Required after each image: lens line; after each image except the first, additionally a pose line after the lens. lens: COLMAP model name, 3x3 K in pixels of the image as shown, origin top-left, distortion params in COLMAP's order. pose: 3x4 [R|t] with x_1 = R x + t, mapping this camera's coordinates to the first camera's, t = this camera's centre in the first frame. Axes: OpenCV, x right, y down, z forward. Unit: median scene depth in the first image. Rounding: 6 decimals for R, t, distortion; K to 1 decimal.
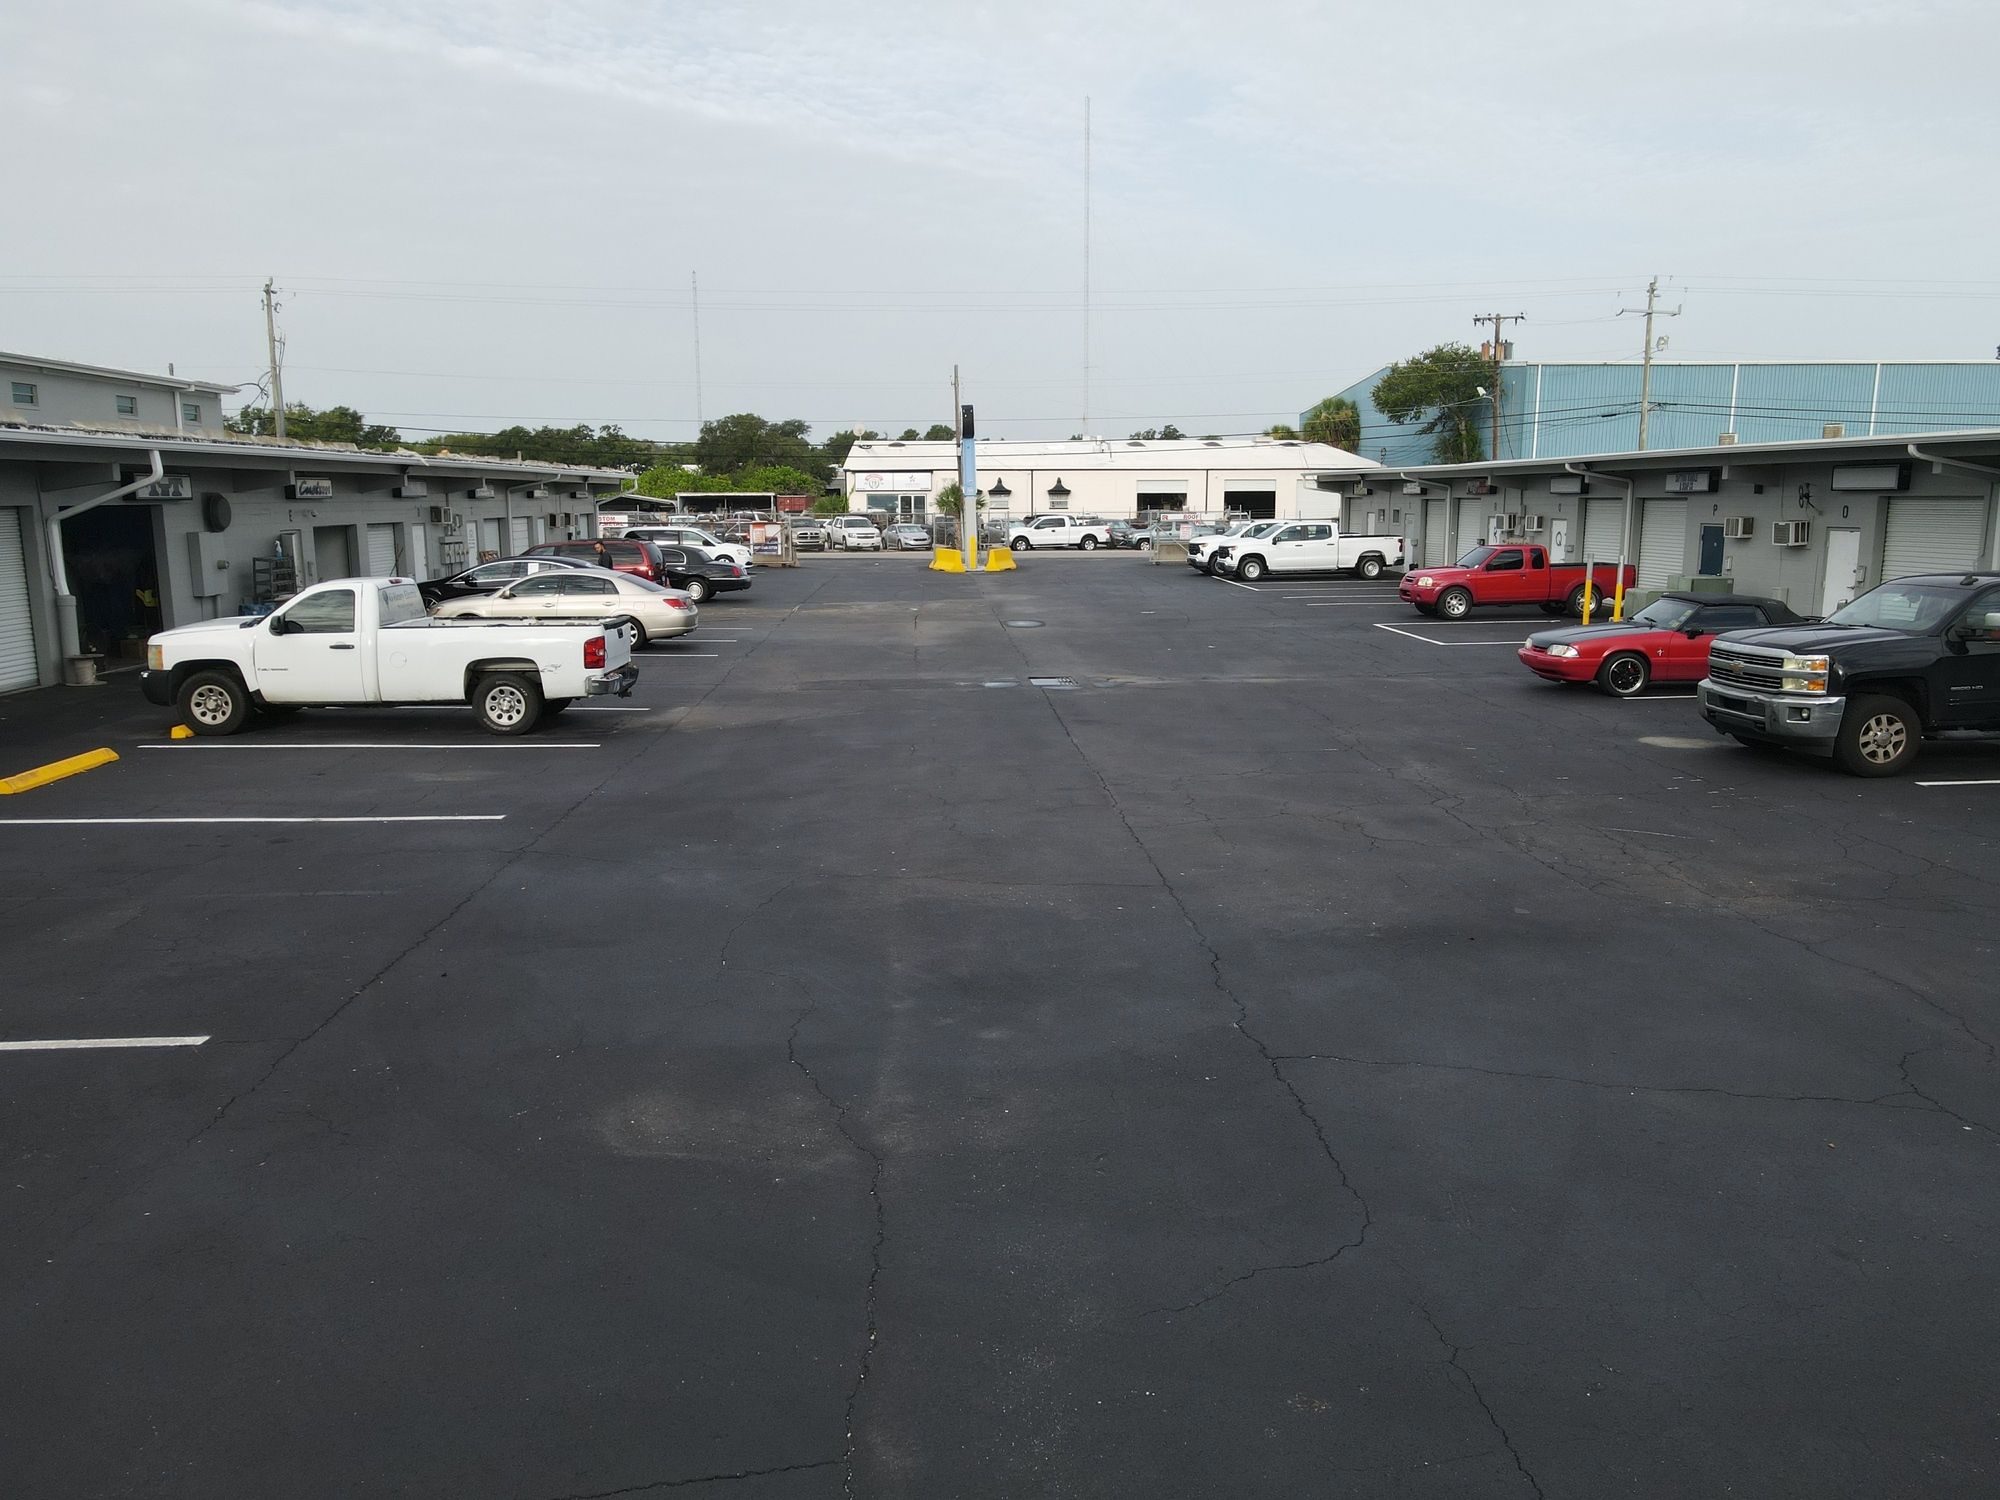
lens RADIAL K [[1445.5, 0, 995.1], [0, 1445.5, 749.3], [0, 0, 1]] dist [0.007639, 0.011920]
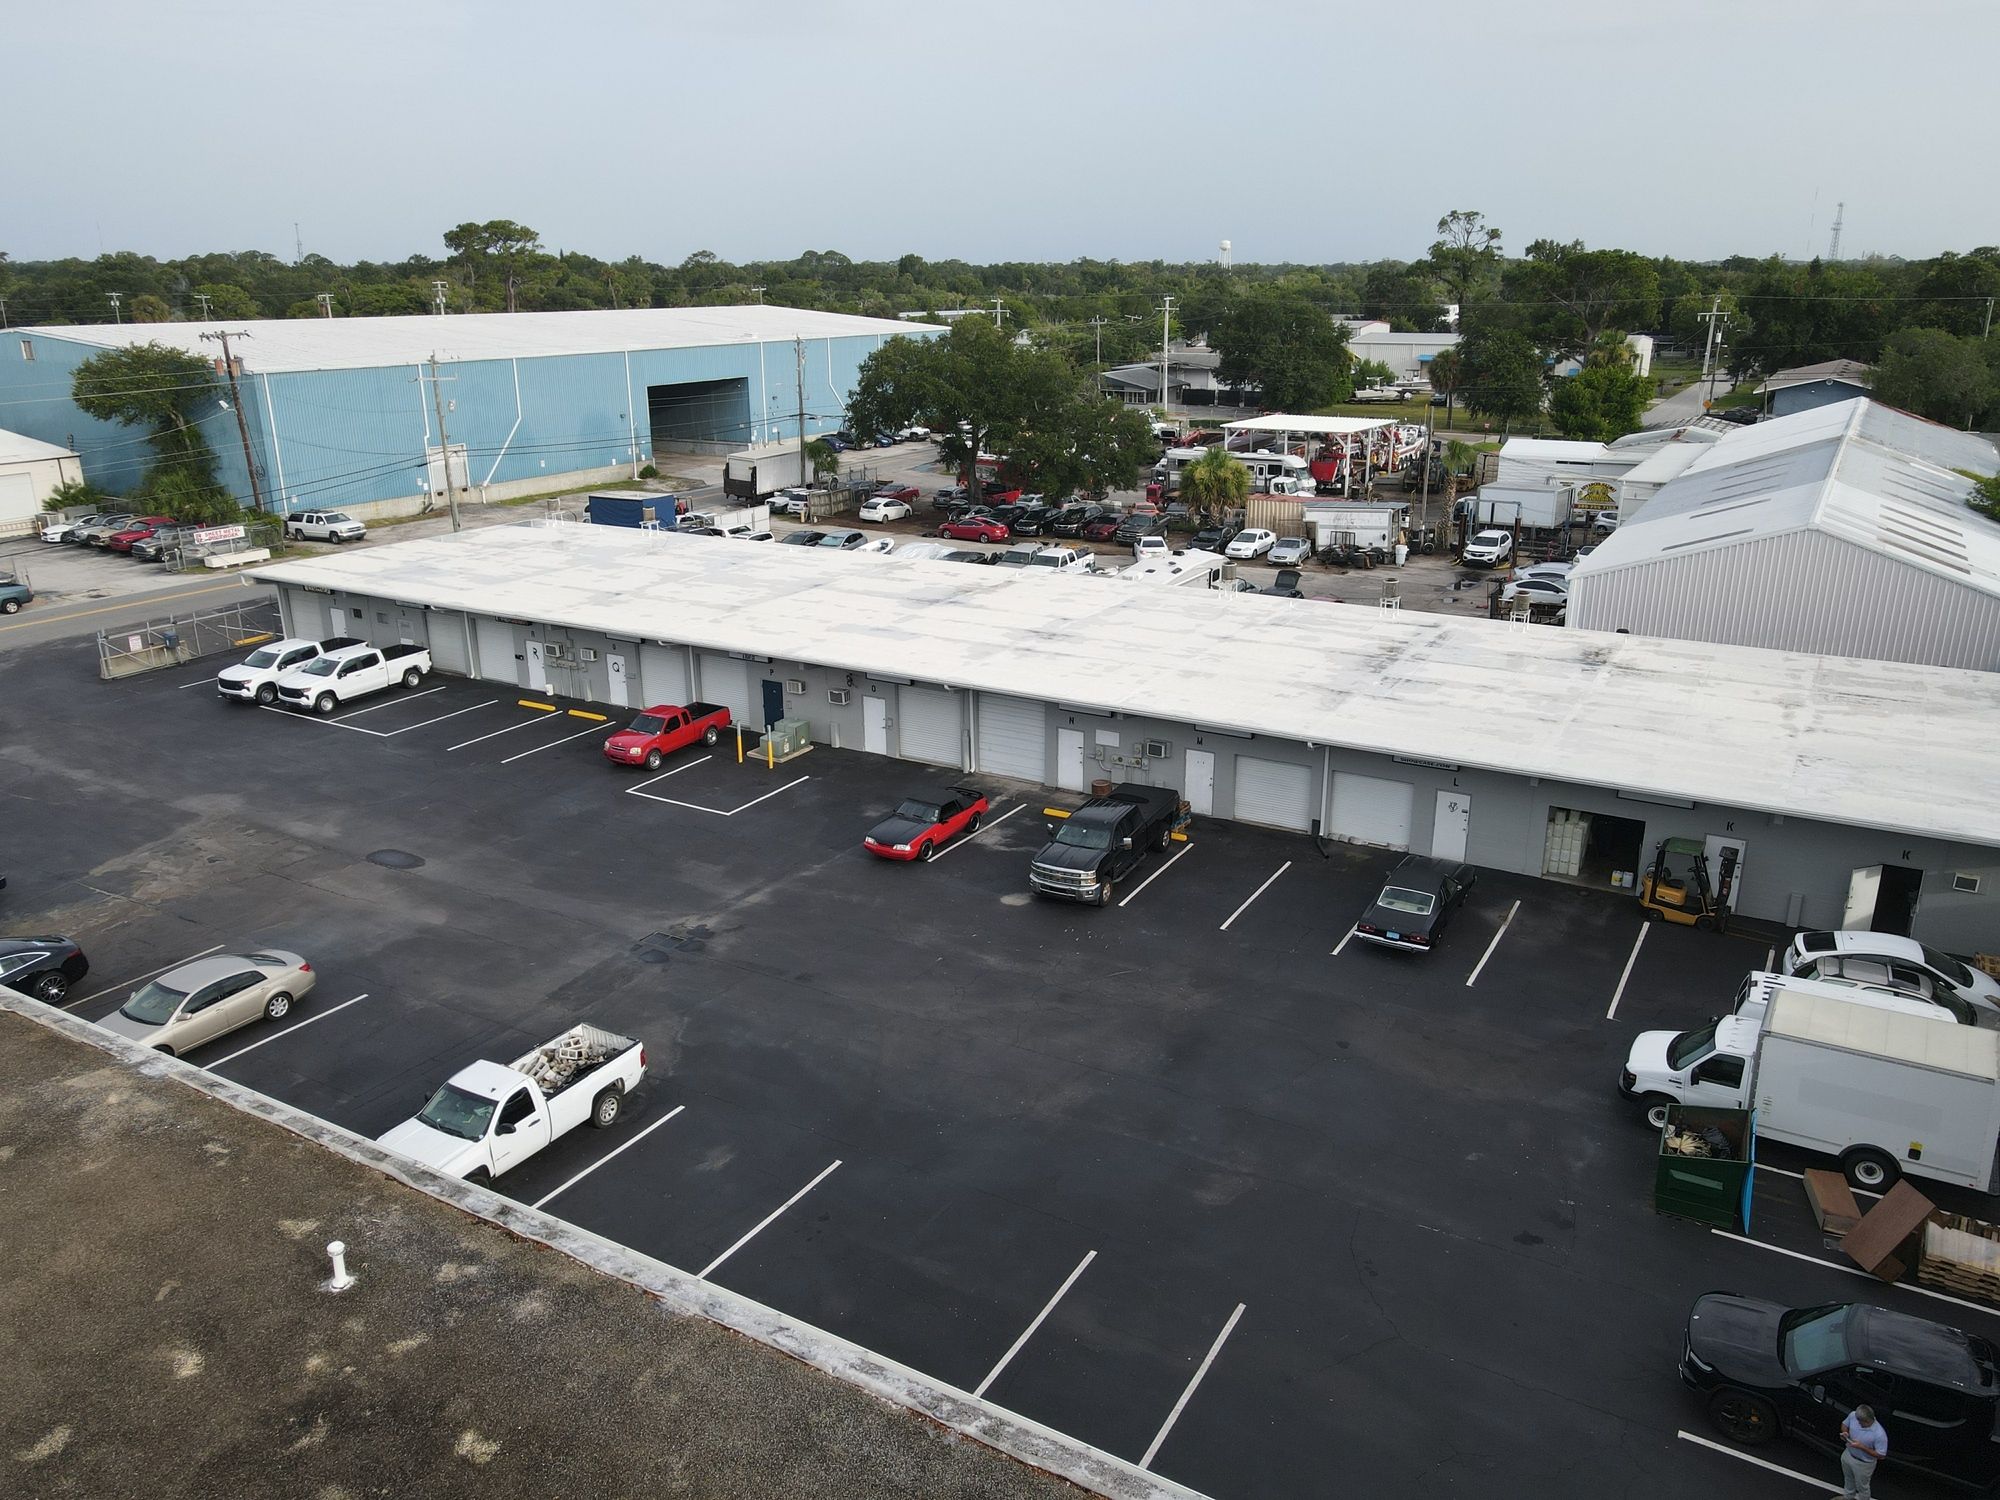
lens RADIAL K [[1445.5, 0, 1000.5], [0, 1445.5, 750.0], [0, 0, 1]] dist [0.007639, 0.011920]
pose [[0.542693, -0.251068, 0.801529, -0.472922], [0.142638, 0.967967, 0.206626, -0.252448], [-0.827731, 0.002194, 0.561121, -0.103186]]
